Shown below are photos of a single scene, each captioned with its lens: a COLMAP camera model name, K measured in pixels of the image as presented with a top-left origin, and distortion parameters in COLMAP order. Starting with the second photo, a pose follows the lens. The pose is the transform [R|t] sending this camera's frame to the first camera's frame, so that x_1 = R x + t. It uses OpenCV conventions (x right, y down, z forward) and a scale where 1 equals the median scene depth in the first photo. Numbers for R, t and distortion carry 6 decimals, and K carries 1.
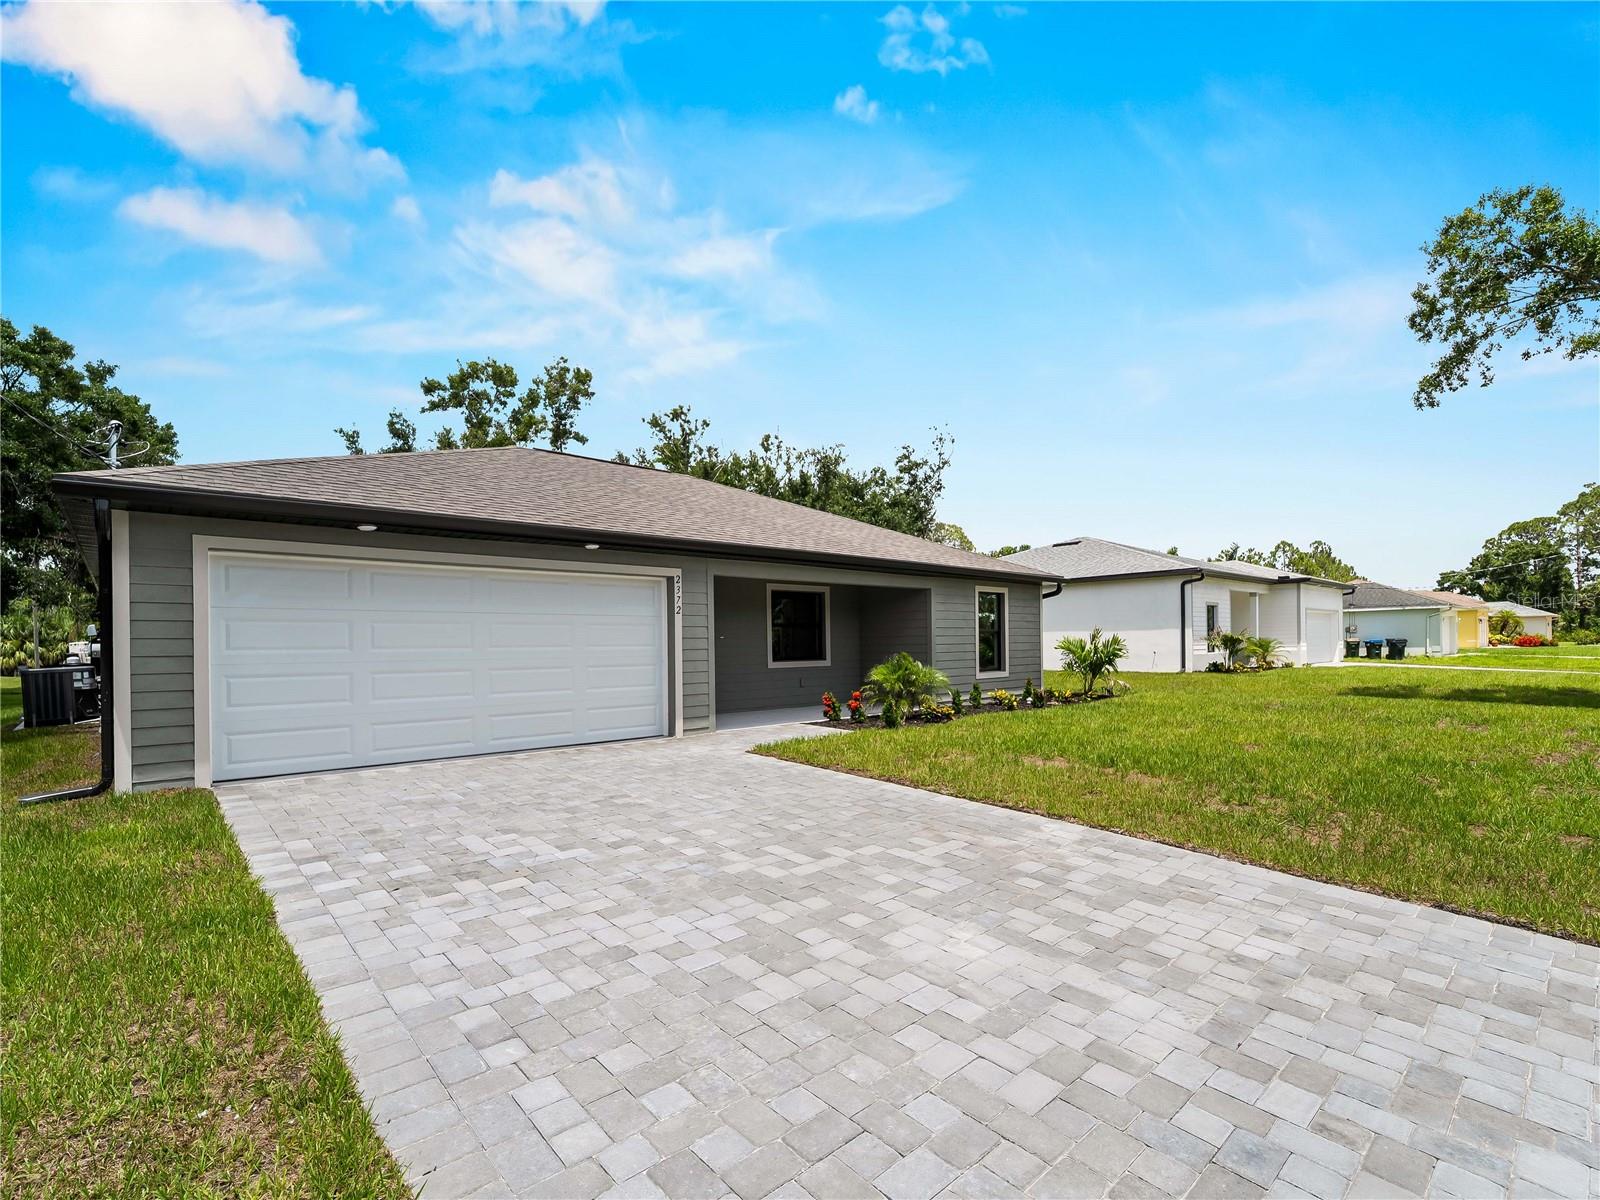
lens RADIAL K [[743.3, 0, 806.8], [0, 743.3, 619.7], [0, 0, 1]] dist [-0.003030, -0.000564]
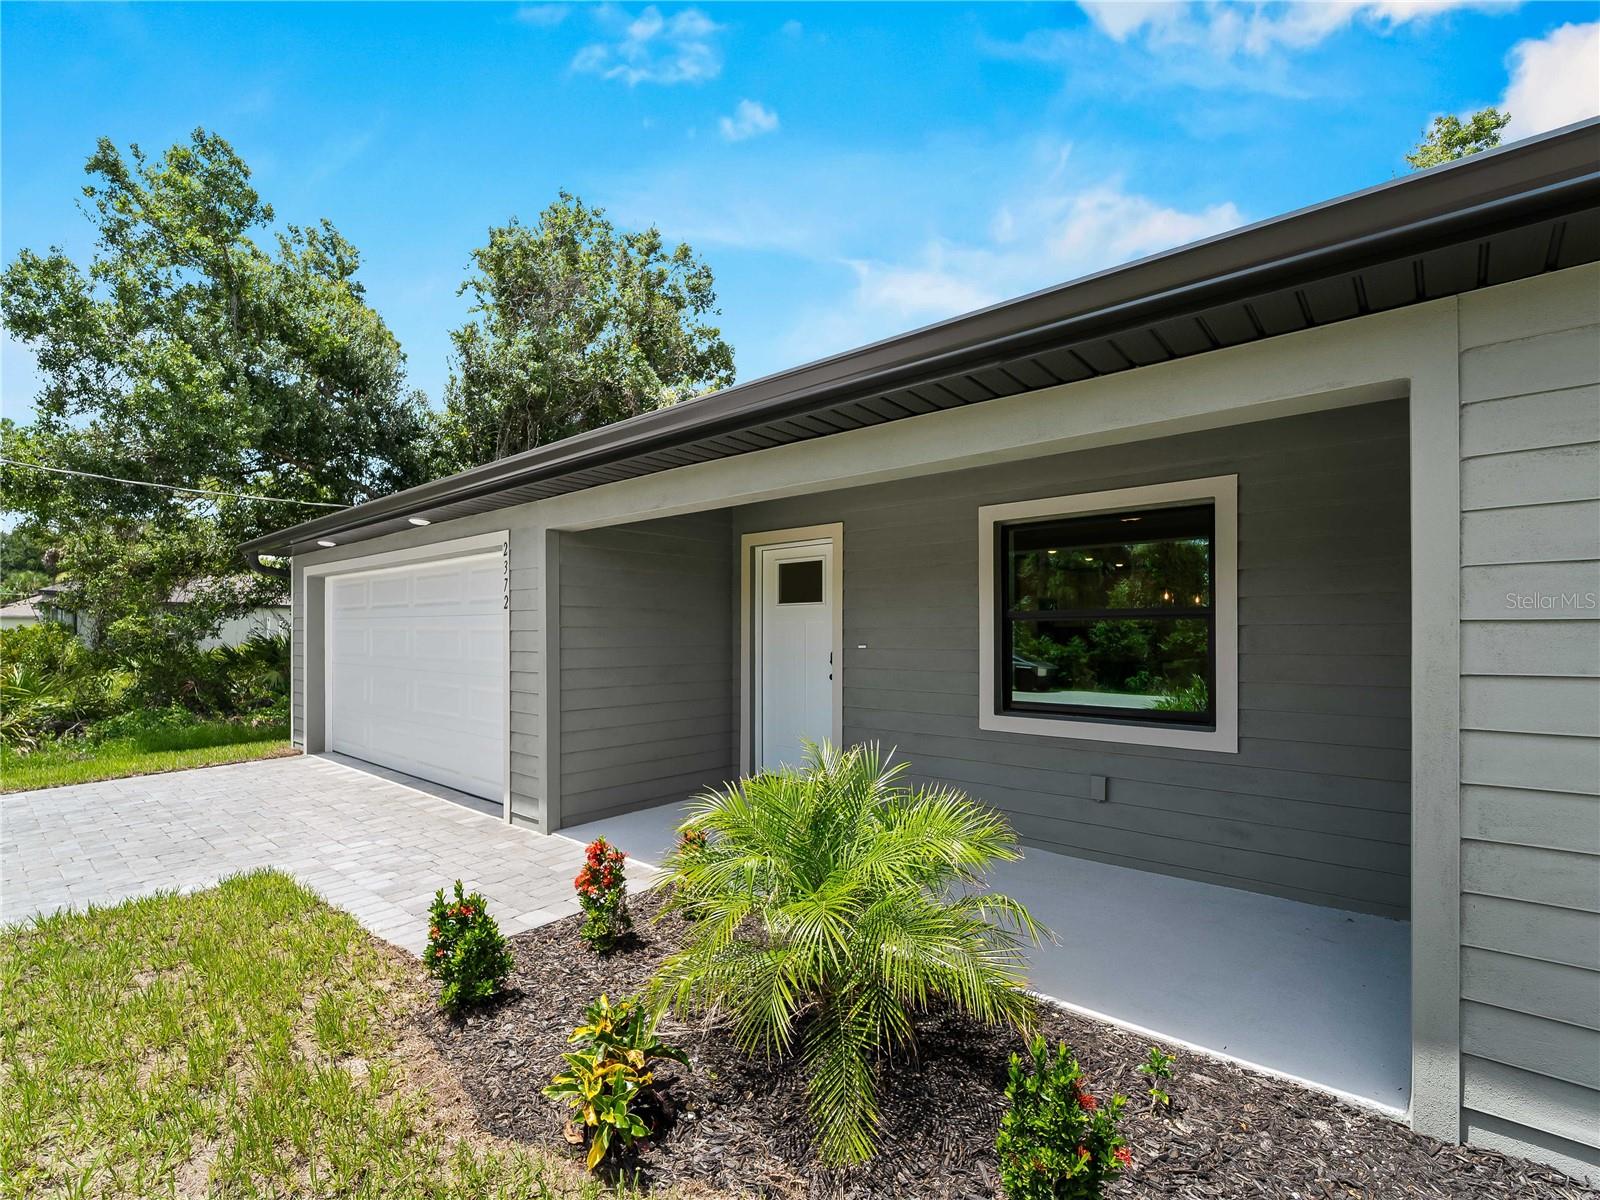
lens RADIAL K [[748.1, 0, 807.2], [0, 748.1, 632.0], [0, 0, 1]] dist [0.002813, 0.000455]
pose [[0.115622, 0.011152, -0.993231, 0.194773], [0.030403, 0.999429, 0.014760, 0.003790], [0.992828, -0.031904, 0.115217, 0.526622]]
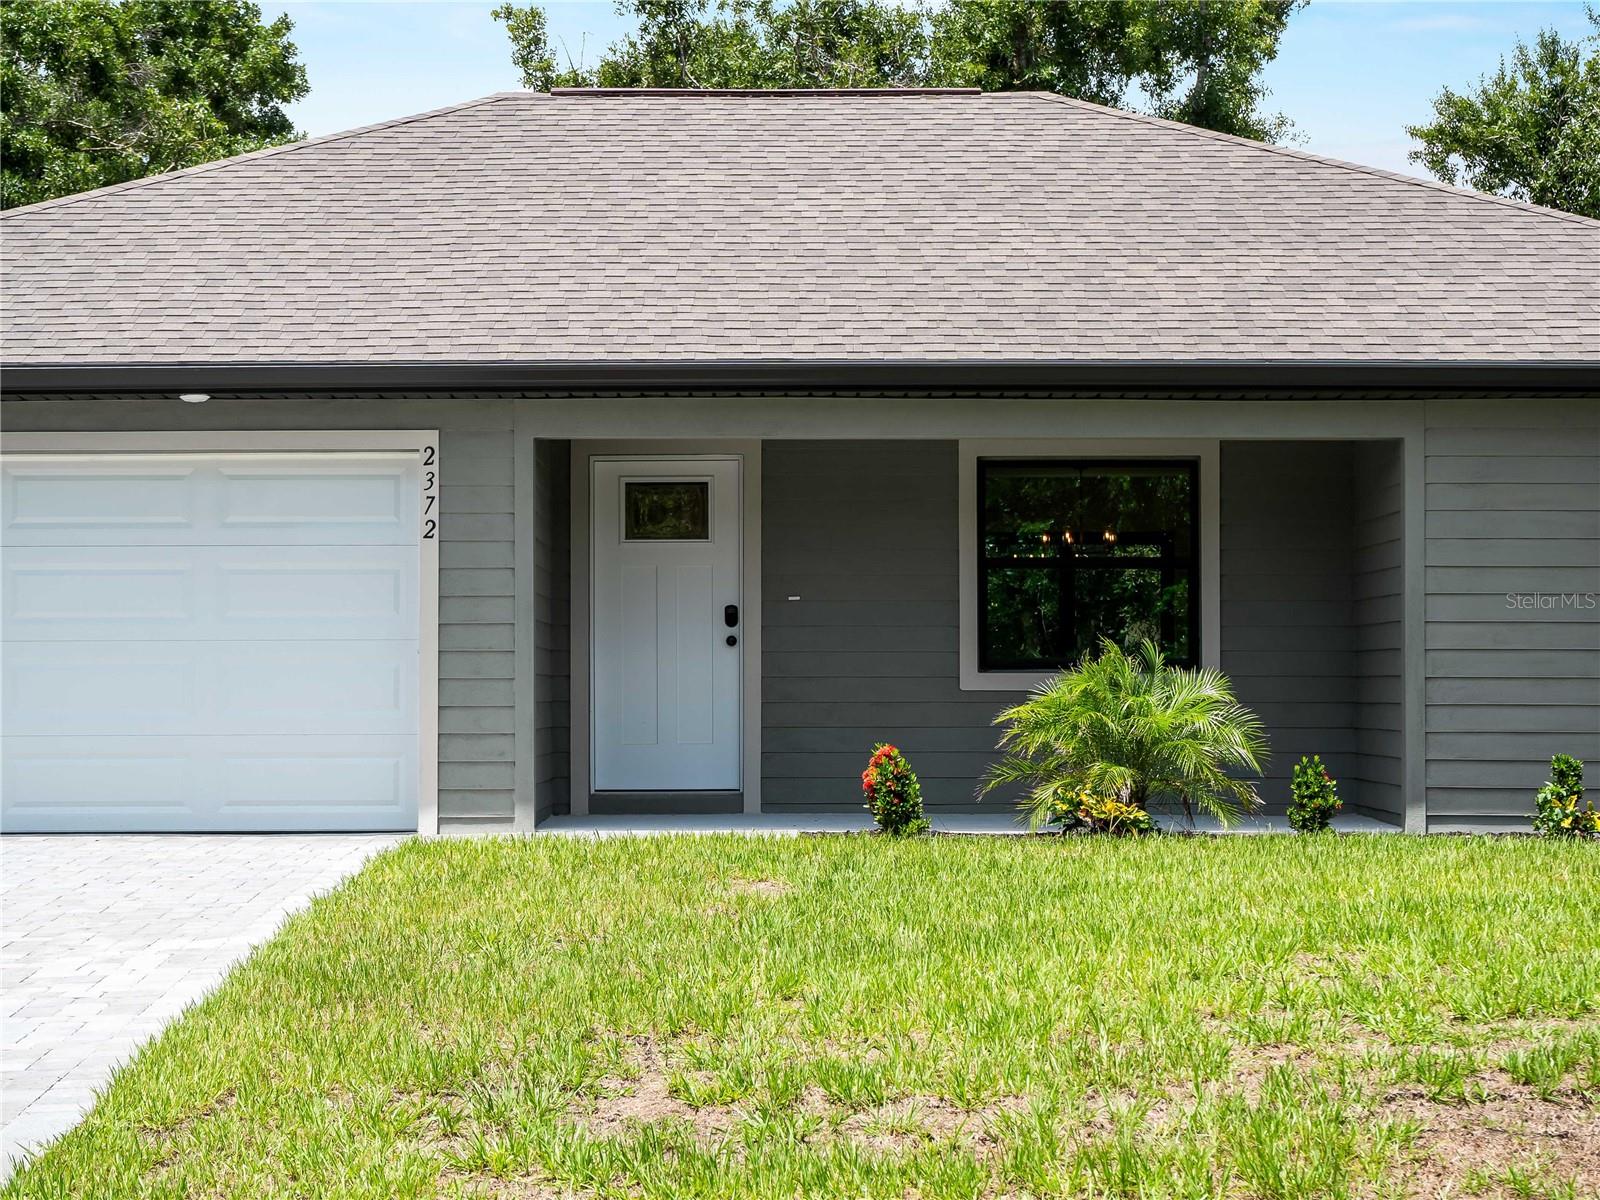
lens RADIAL K [[3713.8, 0, 762.3], [0, 3713.8, 602.5], [0, 0, 1]] dist [0.113413, 0.709543]
pose [[0.729476, -0.001957, -0.684003, 0.629739], [0.012355, 0.999870, 0.010316, 0.003762], [0.683895, -0.015976, 0.729406, -0.178907]]
